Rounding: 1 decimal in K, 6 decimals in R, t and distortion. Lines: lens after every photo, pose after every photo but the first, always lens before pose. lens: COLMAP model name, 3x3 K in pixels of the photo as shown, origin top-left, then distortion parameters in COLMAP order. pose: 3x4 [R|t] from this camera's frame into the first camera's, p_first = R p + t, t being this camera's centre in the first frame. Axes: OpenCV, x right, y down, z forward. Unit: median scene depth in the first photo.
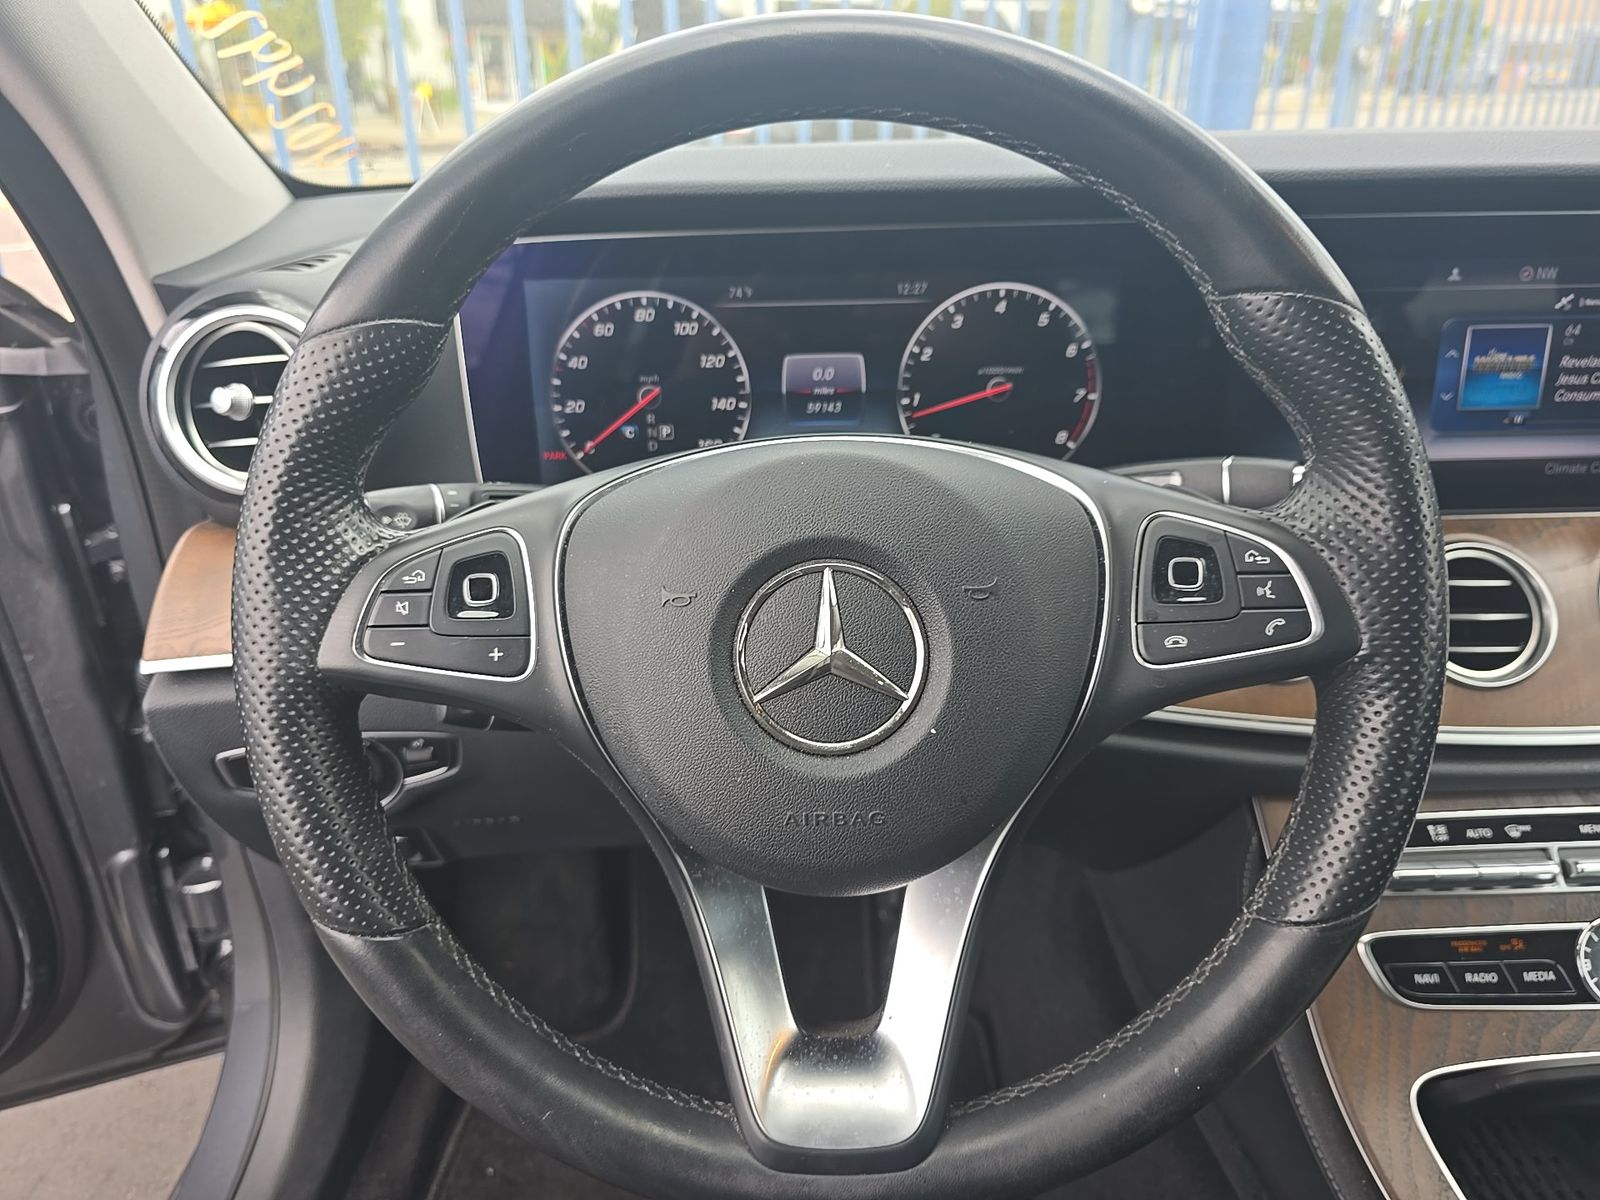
lens RADIAL K [[1080.4, 0, 800.0], [0, 1080.4, 600.0], [0, 0, 1]] dist [0.046353, -0.042846]
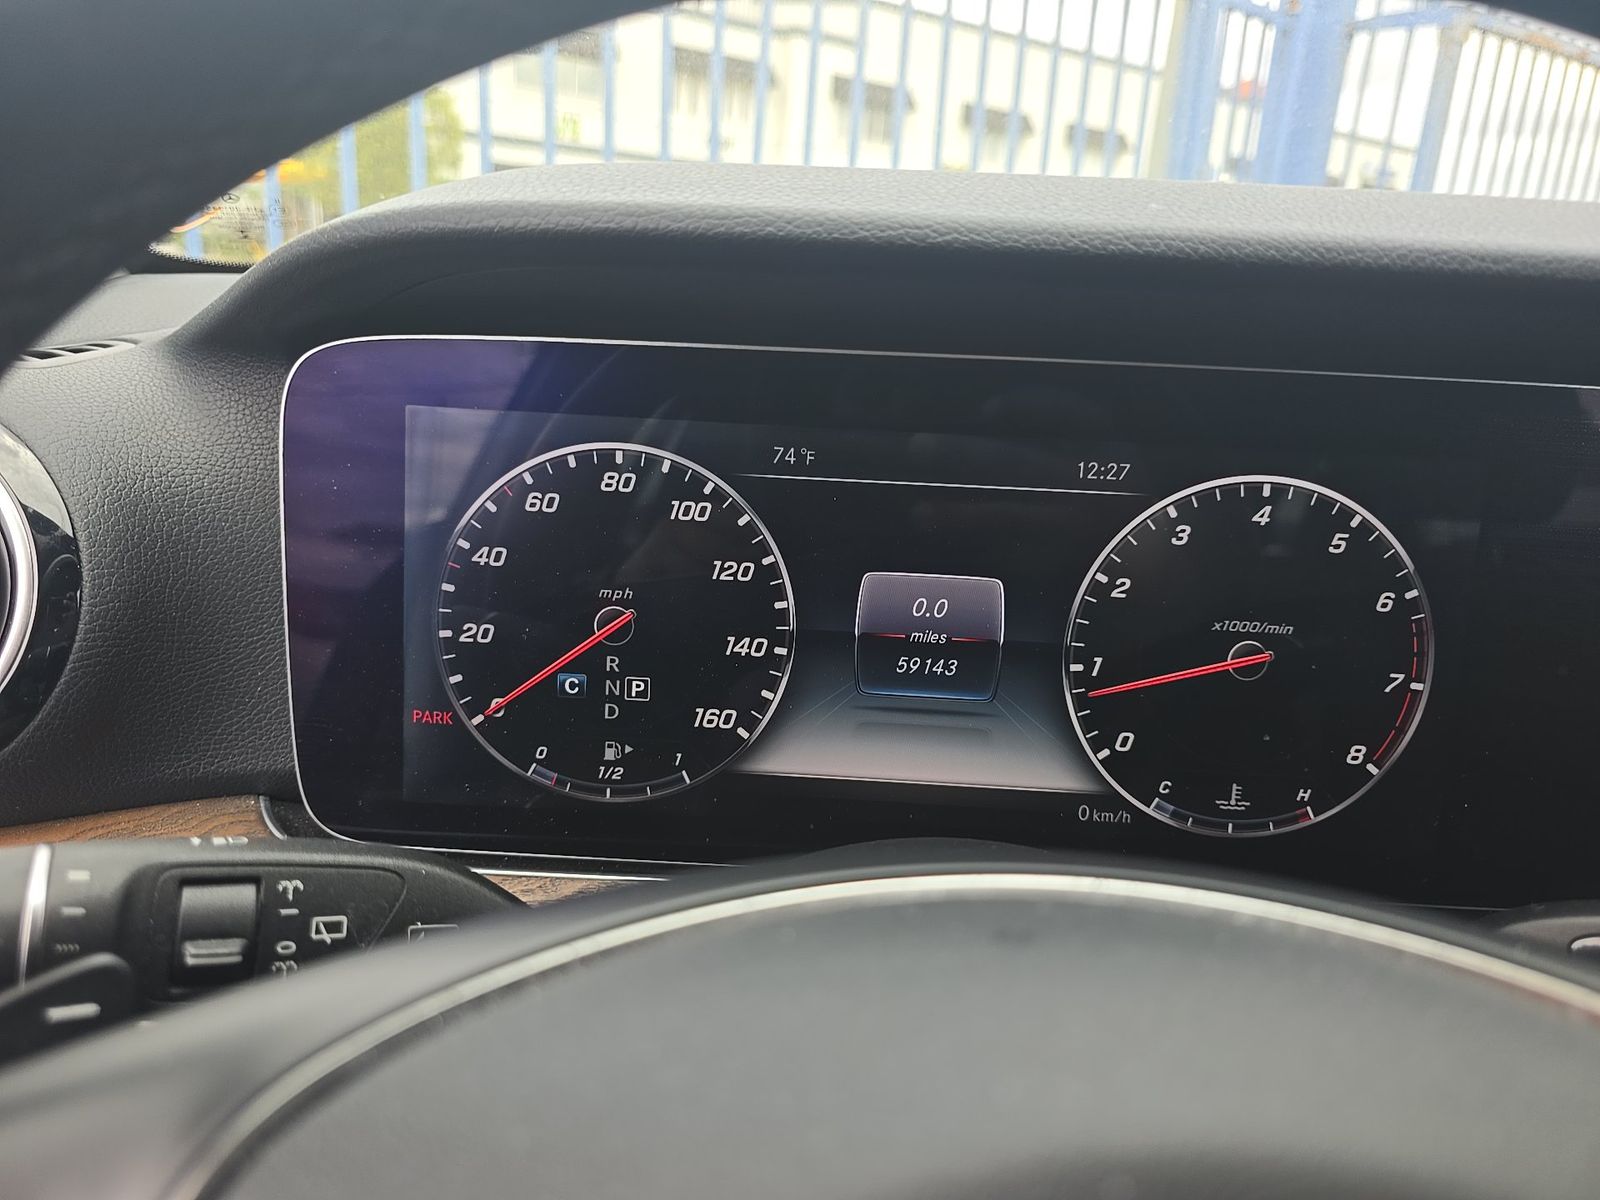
lens RADIAL K [[1080.4, 0, 800.0], [0, 1080.4, 600.0], [0, 0, 1]] dist [0.046353, -0.042846]
pose [[0.997197, 0.074692, -0.004402, -0.043392], [-0.074549, 0.986816, -0.143653, -0.129889], [-0.006385, 0.143578, 0.989618, 0.457638]]
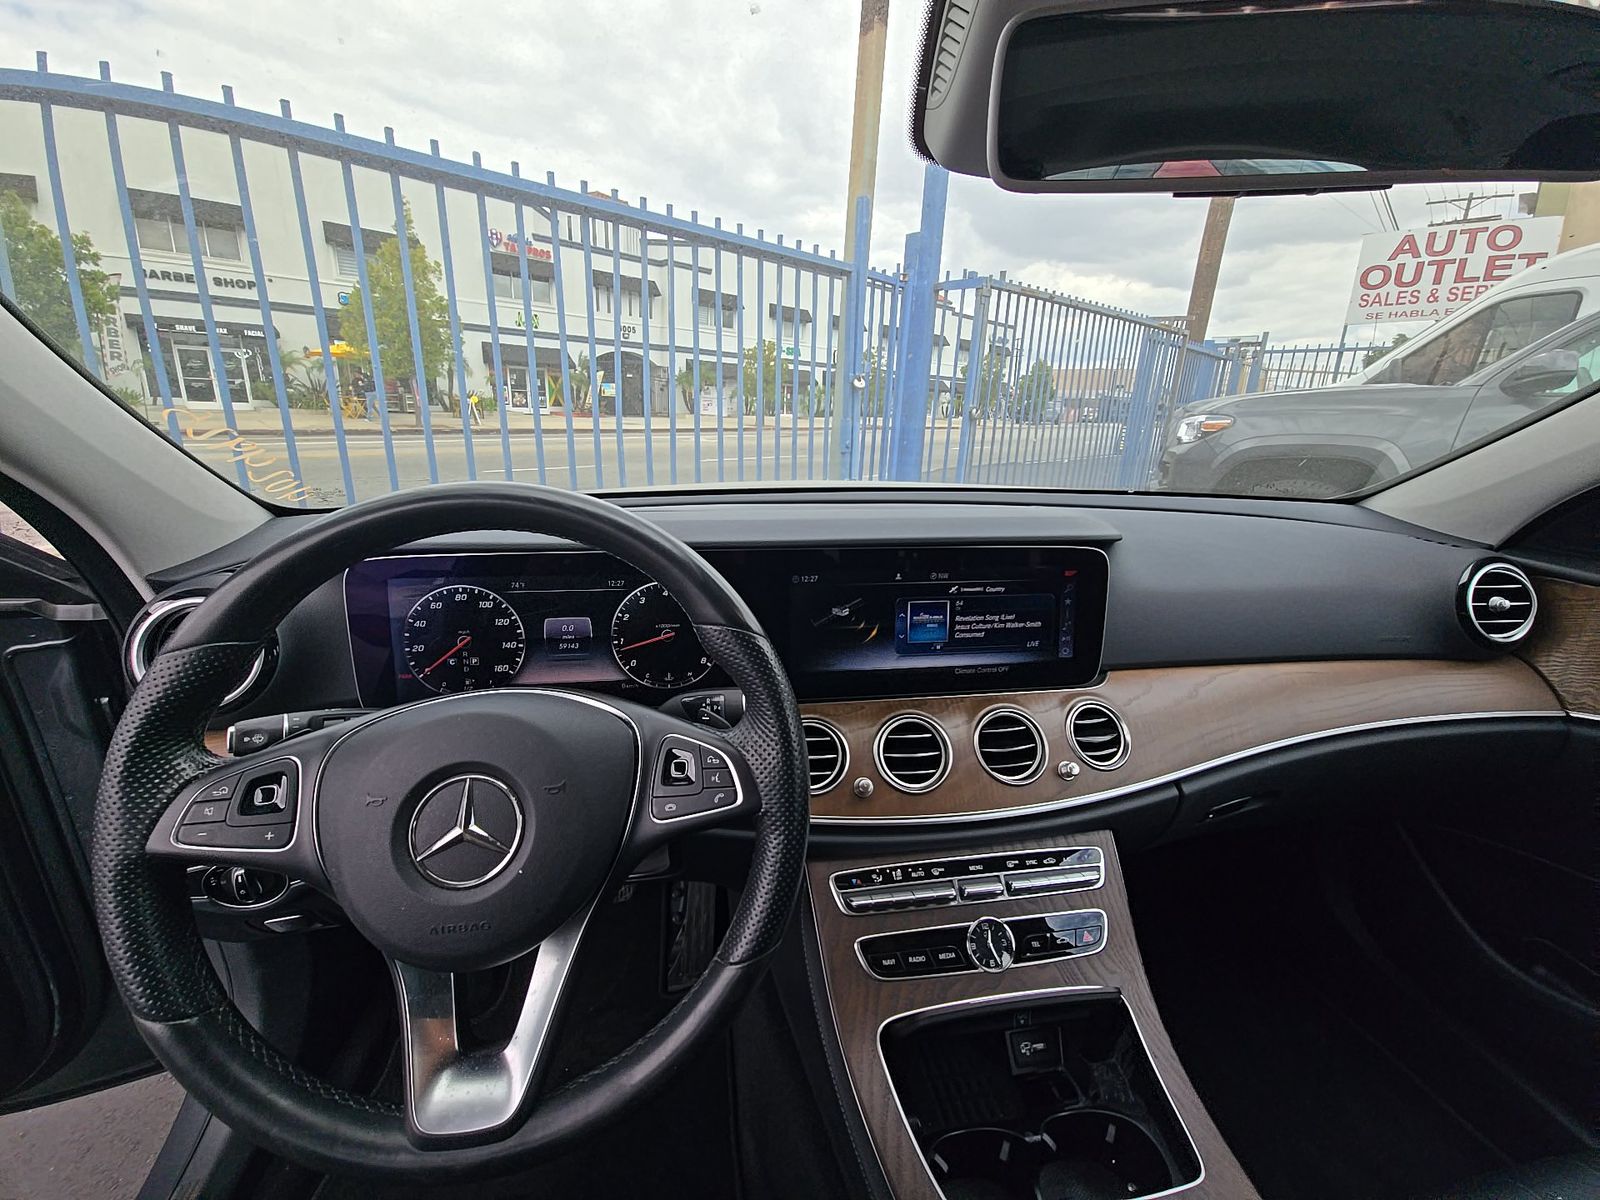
lens RADIAL K [[633.0, 0, 784.6], [0, 633.0, 610.0], [0, 0, 1]] dist [0.034253, -0.013759]
pose [[0.990218, -0.006031, 0.139395, 0.234174], [0.024785, 0.990779, -0.133199, -0.089711], [-0.137306, 0.135351, 0.981237, -0.093746]]
